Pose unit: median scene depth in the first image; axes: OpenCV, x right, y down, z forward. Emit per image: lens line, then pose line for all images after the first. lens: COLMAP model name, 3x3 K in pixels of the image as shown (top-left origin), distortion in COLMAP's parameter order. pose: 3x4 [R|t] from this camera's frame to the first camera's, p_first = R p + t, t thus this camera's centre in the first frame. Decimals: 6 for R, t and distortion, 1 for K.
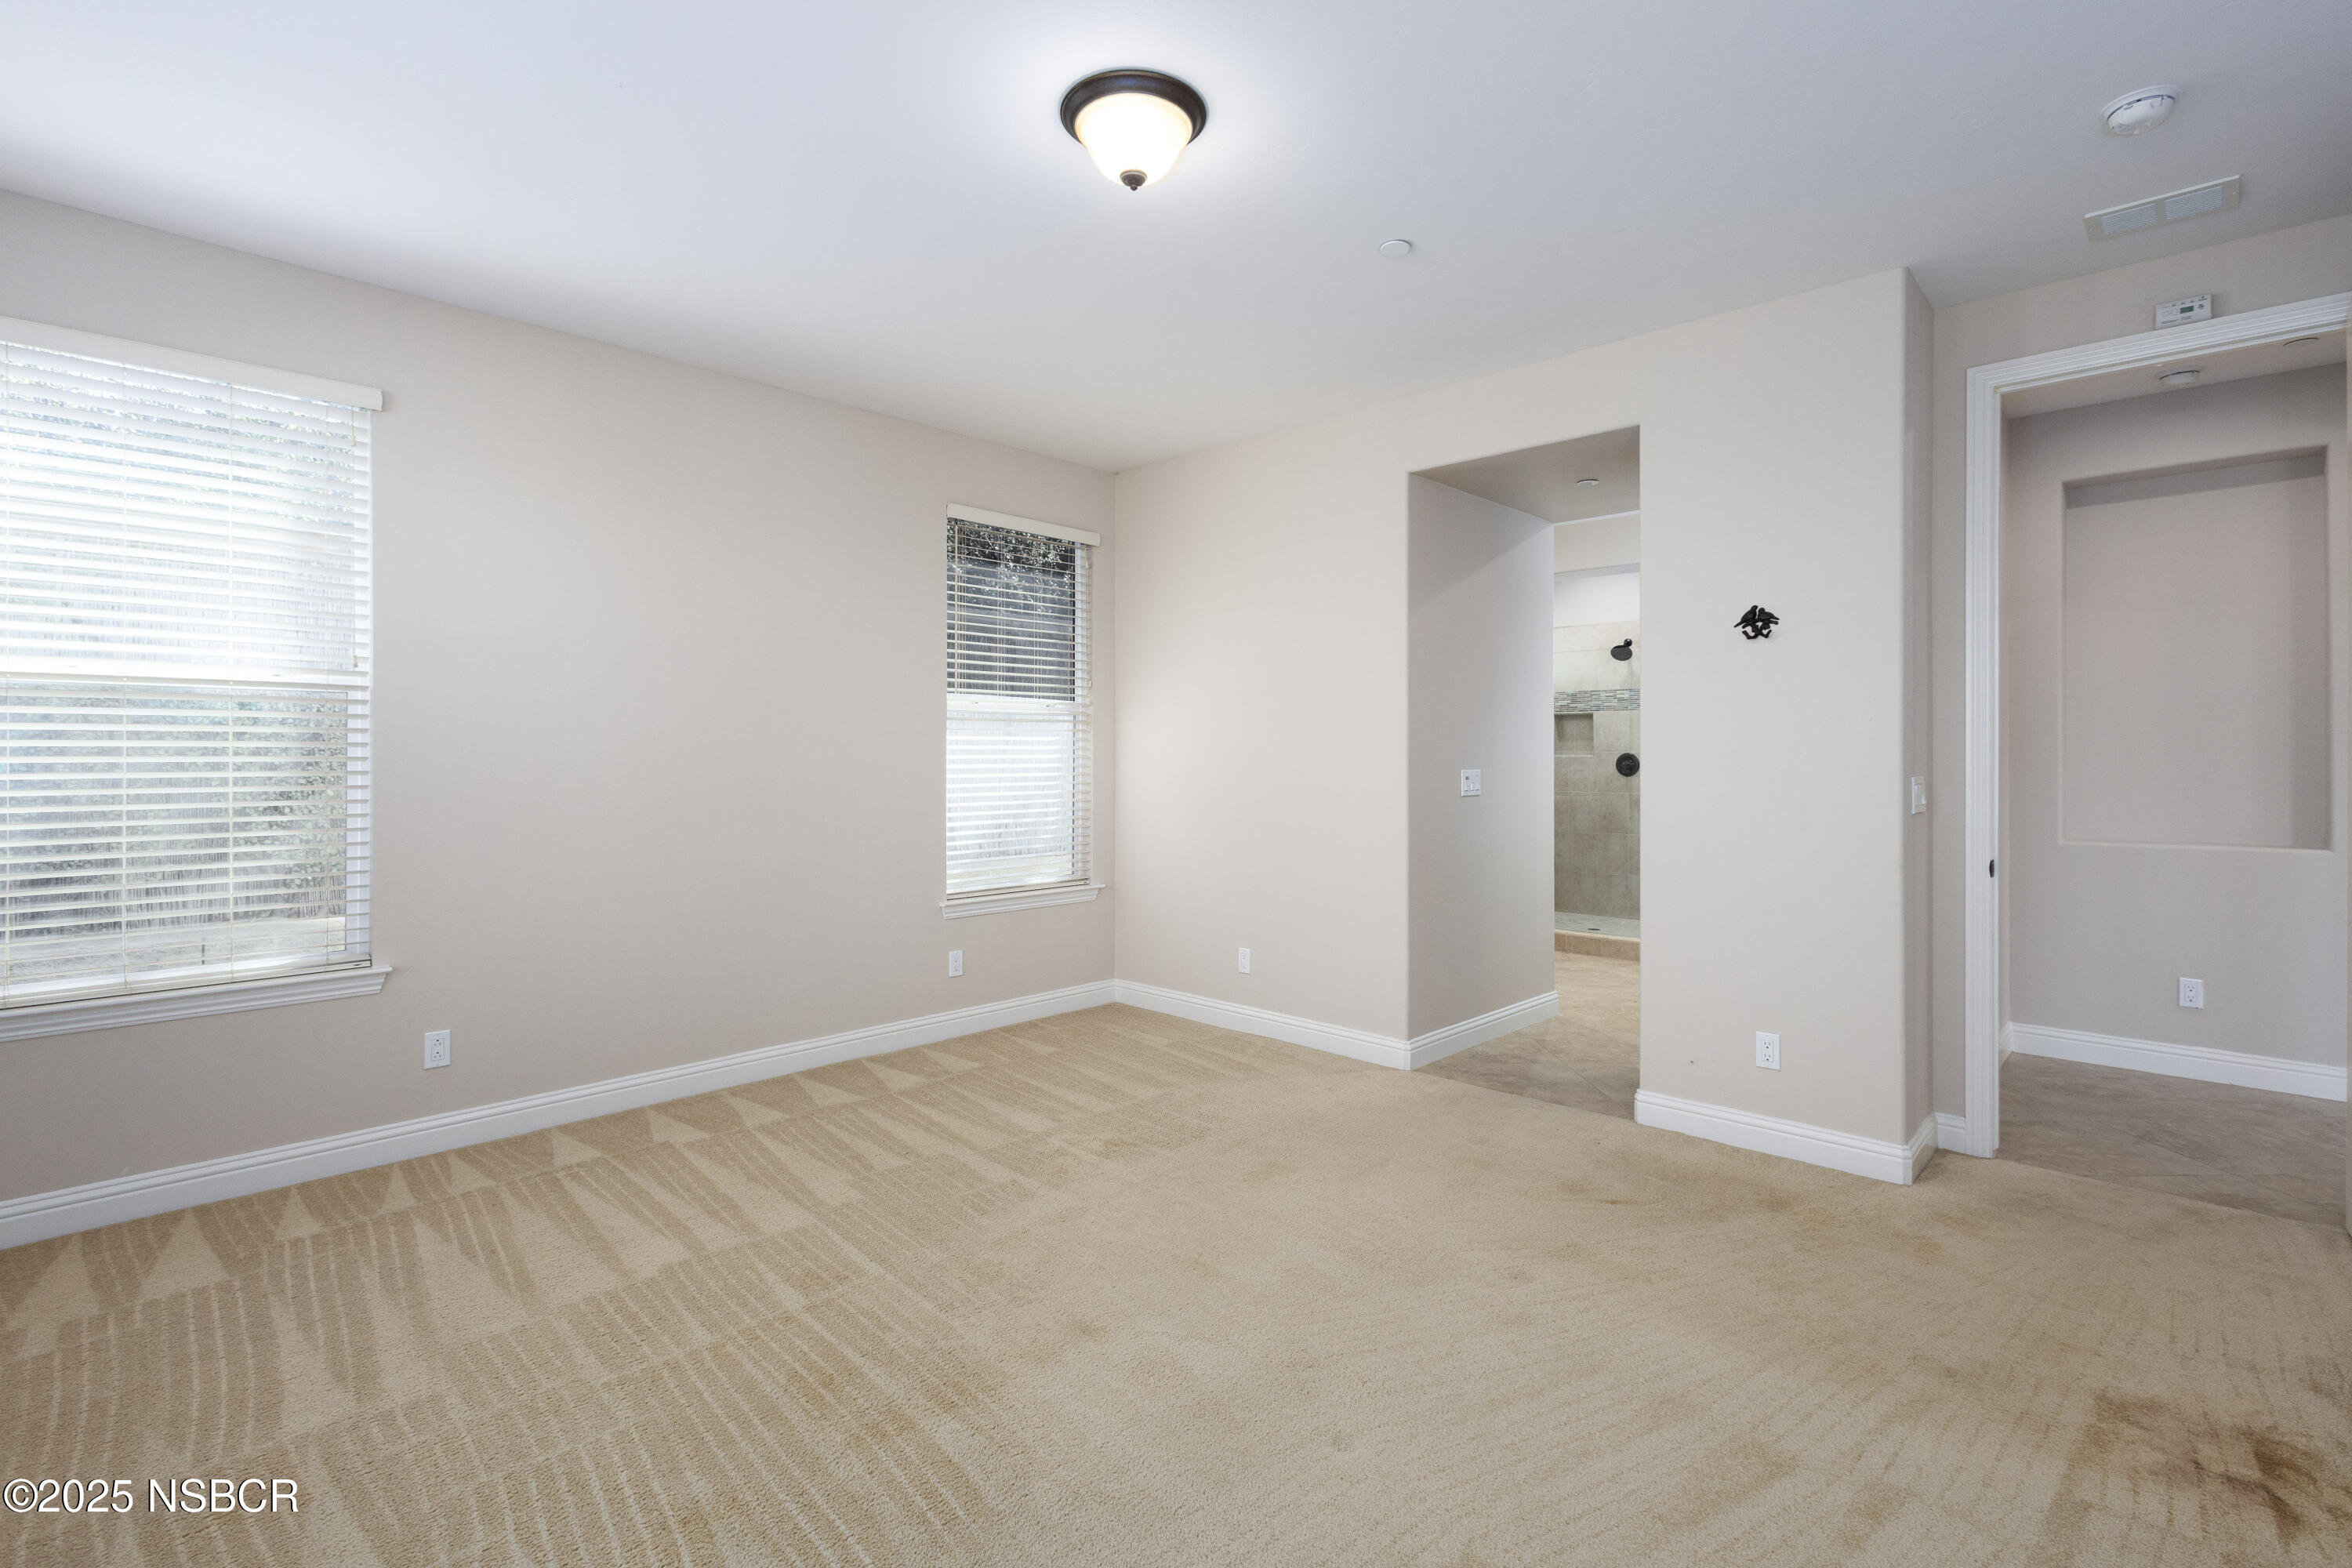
lens RADIAL K [[1089.7, 0, 1178.7], [0, 1089.7, 762.9], [0, 0, 1]] dist [0.009644, -0.000658]
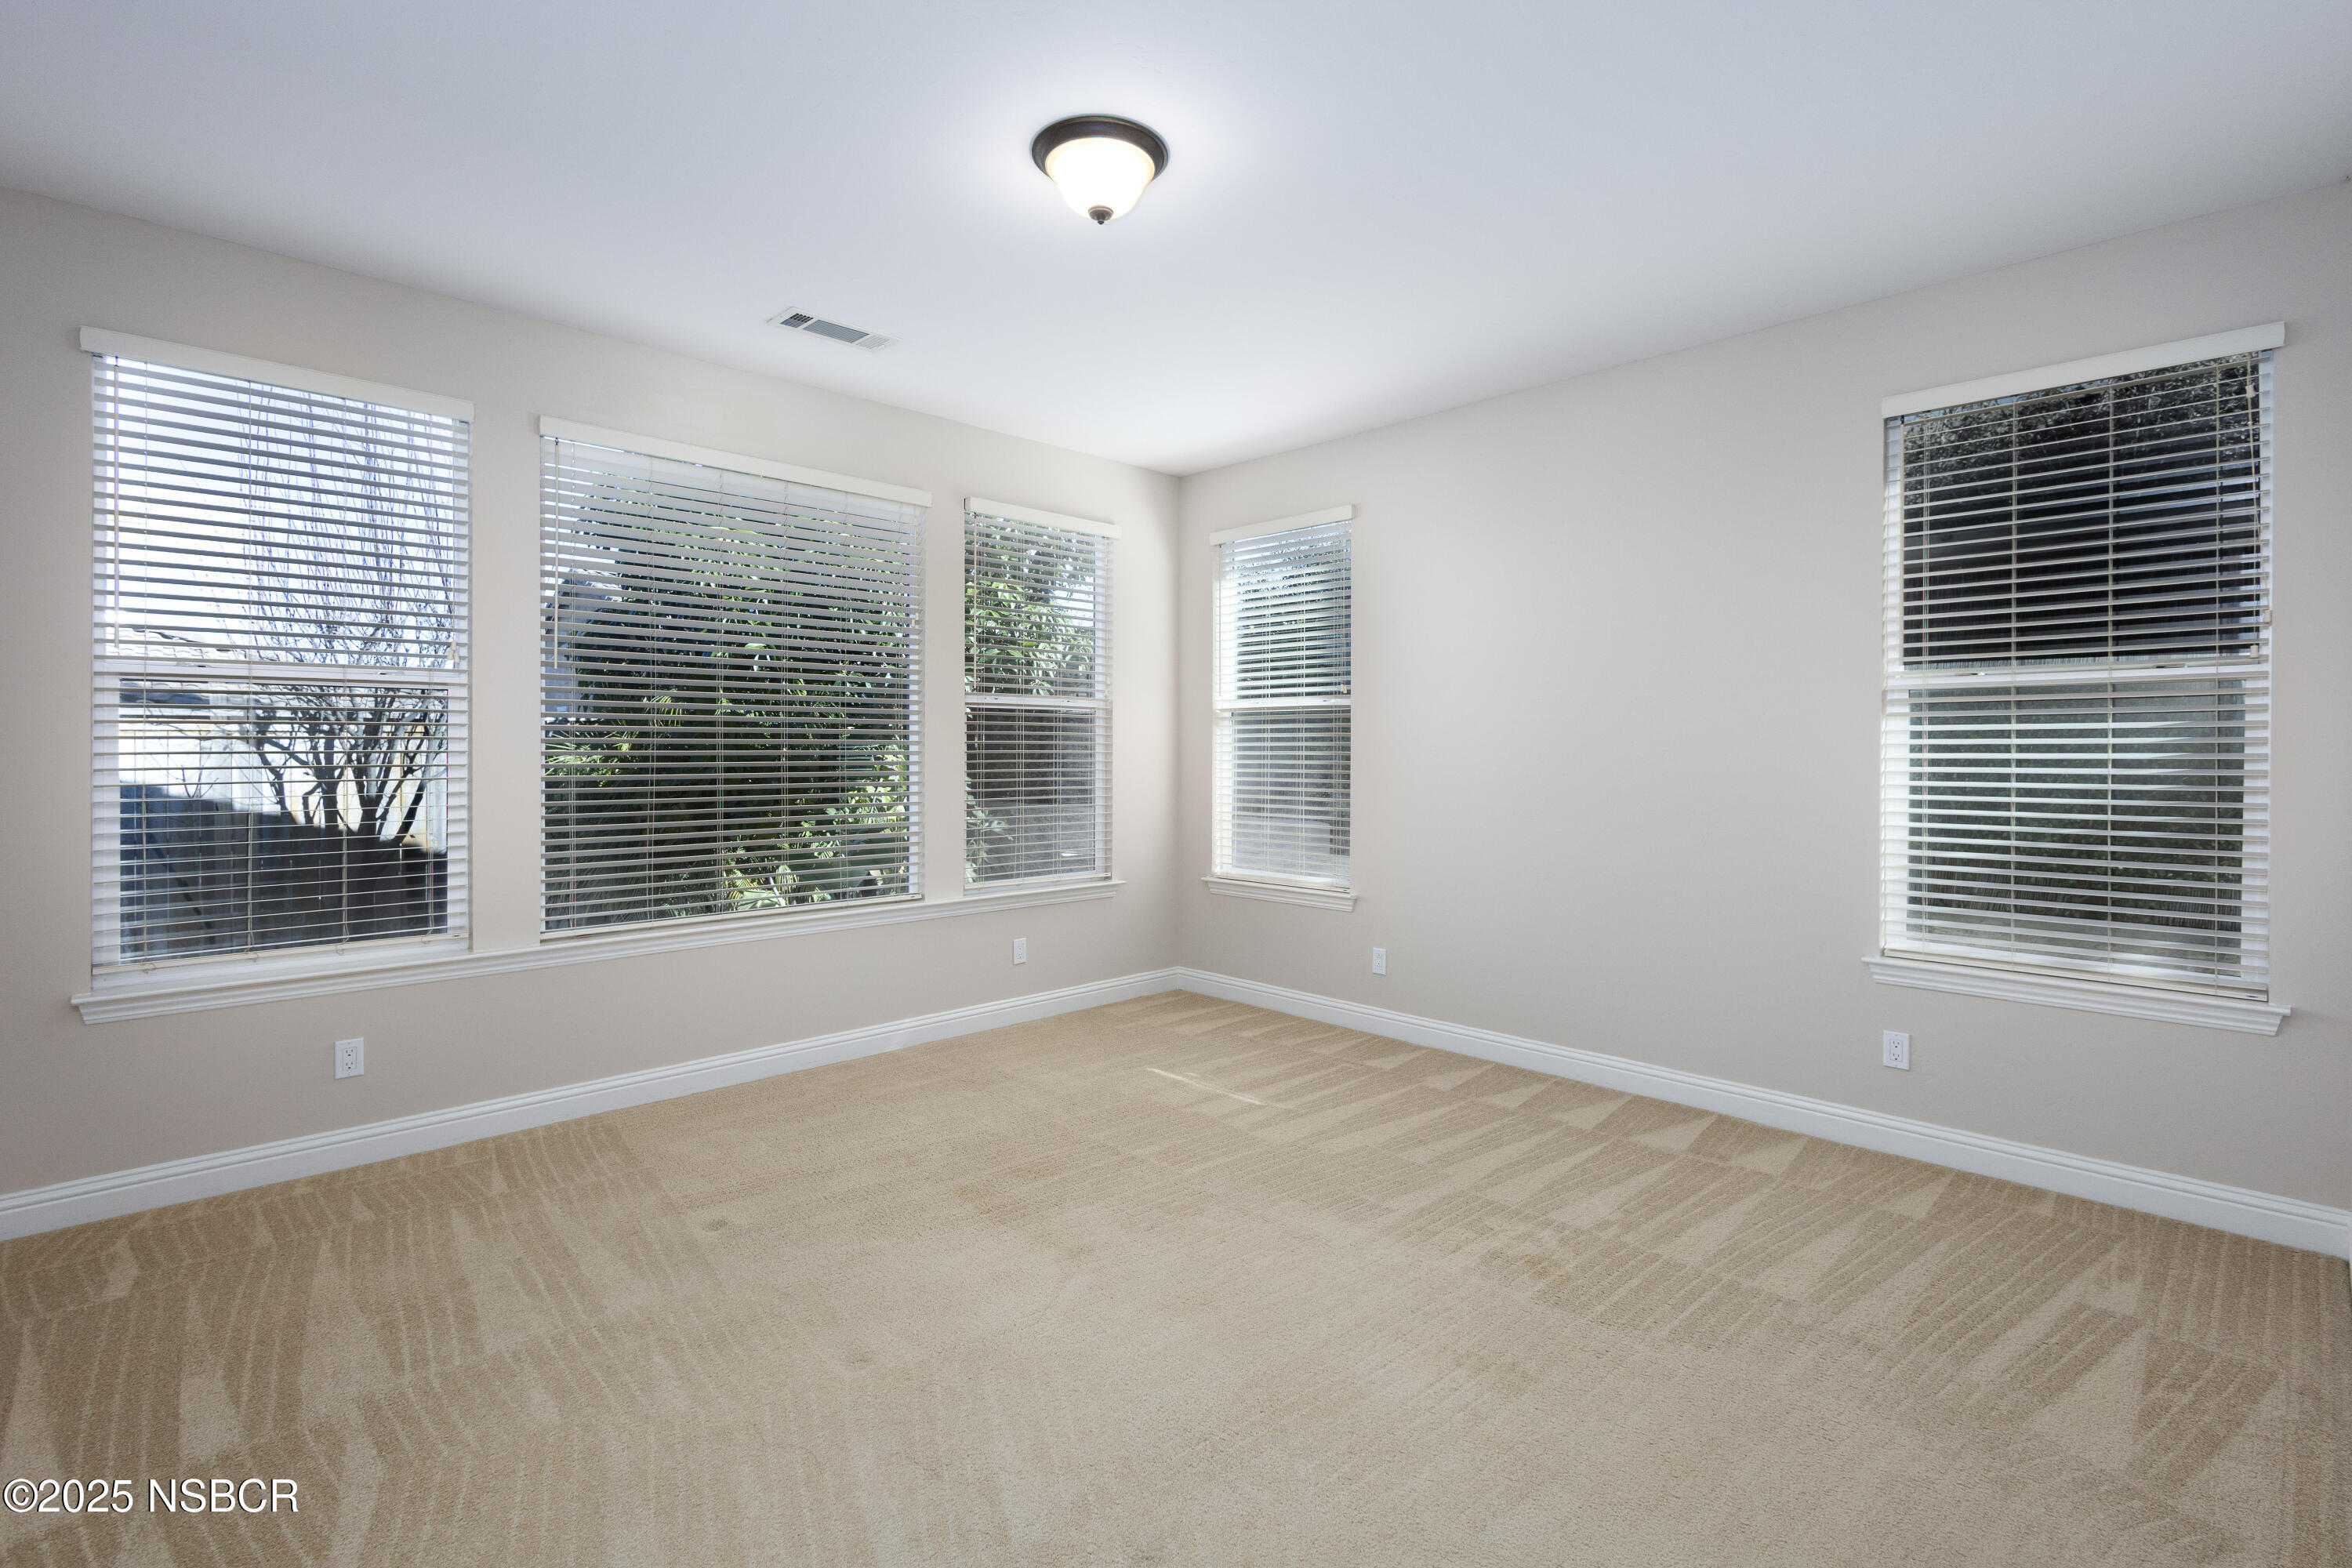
lens RADIAL K [[1089.7, 0, 1178.7], [0, 1089.7, 762.9], [0, 0, 1]] dist [0.009644, -0.000658]
pose [[-0.031073, 0.010310, -0.999464, 0.712536], [-0.014243, 0.999841, 0.010757, -0.003346], [0.999416, 0.014570, -0.030921, 0.774786]]
